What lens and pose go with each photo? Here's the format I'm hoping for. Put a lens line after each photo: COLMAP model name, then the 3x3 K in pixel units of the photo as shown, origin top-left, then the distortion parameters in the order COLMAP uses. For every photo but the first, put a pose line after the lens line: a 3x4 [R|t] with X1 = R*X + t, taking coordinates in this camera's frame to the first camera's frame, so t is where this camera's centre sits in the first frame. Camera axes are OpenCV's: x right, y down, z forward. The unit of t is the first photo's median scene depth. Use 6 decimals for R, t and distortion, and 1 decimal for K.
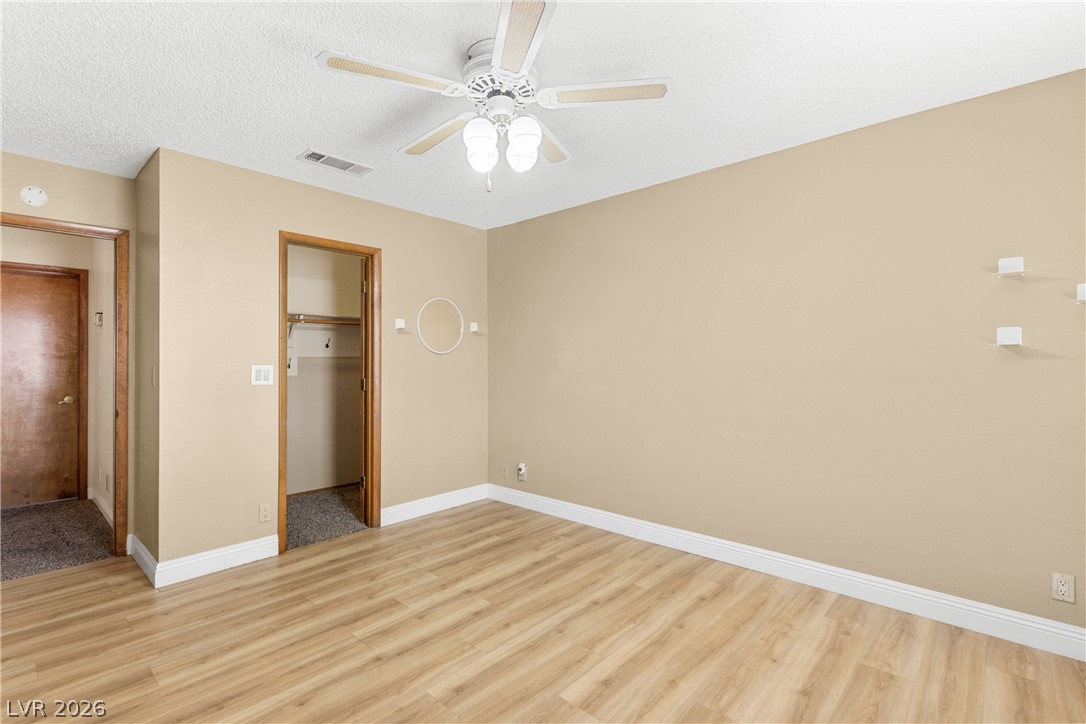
lens RADIAL K [[506.9, 0, 535.9], [0, 506.9, 356.9], [0, 0, 1]] dist [0.000192, -0.000754]
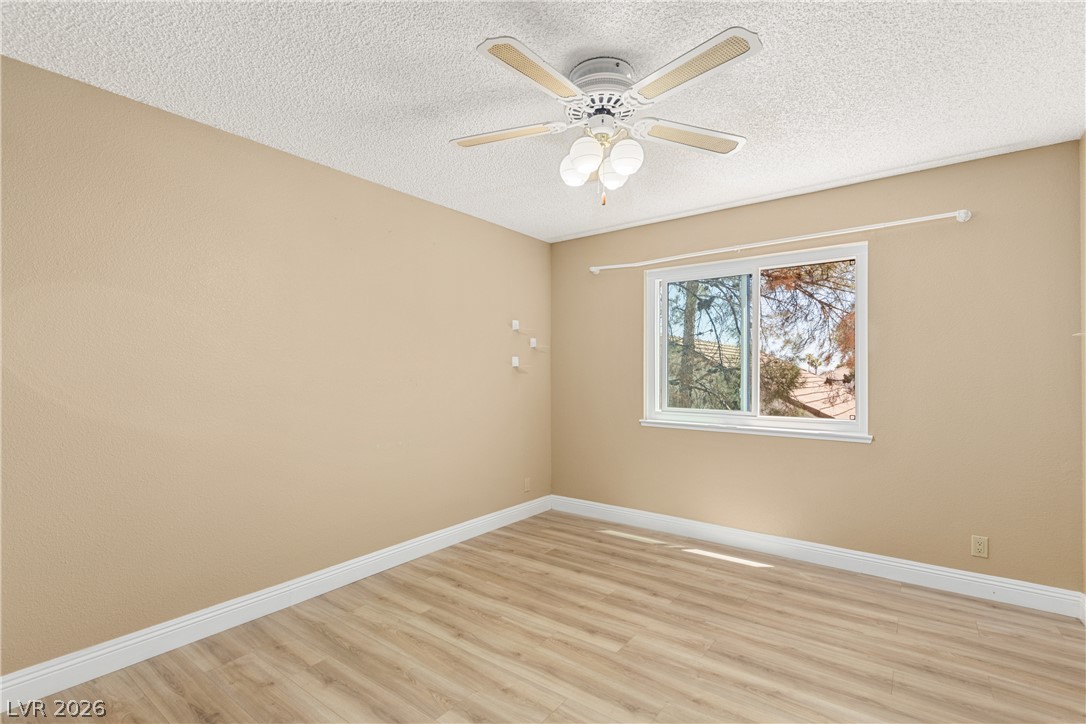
lens RADIAL K [[499.3, 0, 538.3], [0, 499.3, 366.5], [0, 0, 1]] dist [0.000431, -0.000584]
pose [[-0.089365, 0.010415, 0.995944, -0.810182], [-0.000369, 0.999945, -0.010490, -0.003921], [-0.995999, -0.001305, -0.089356, 0.920034]]
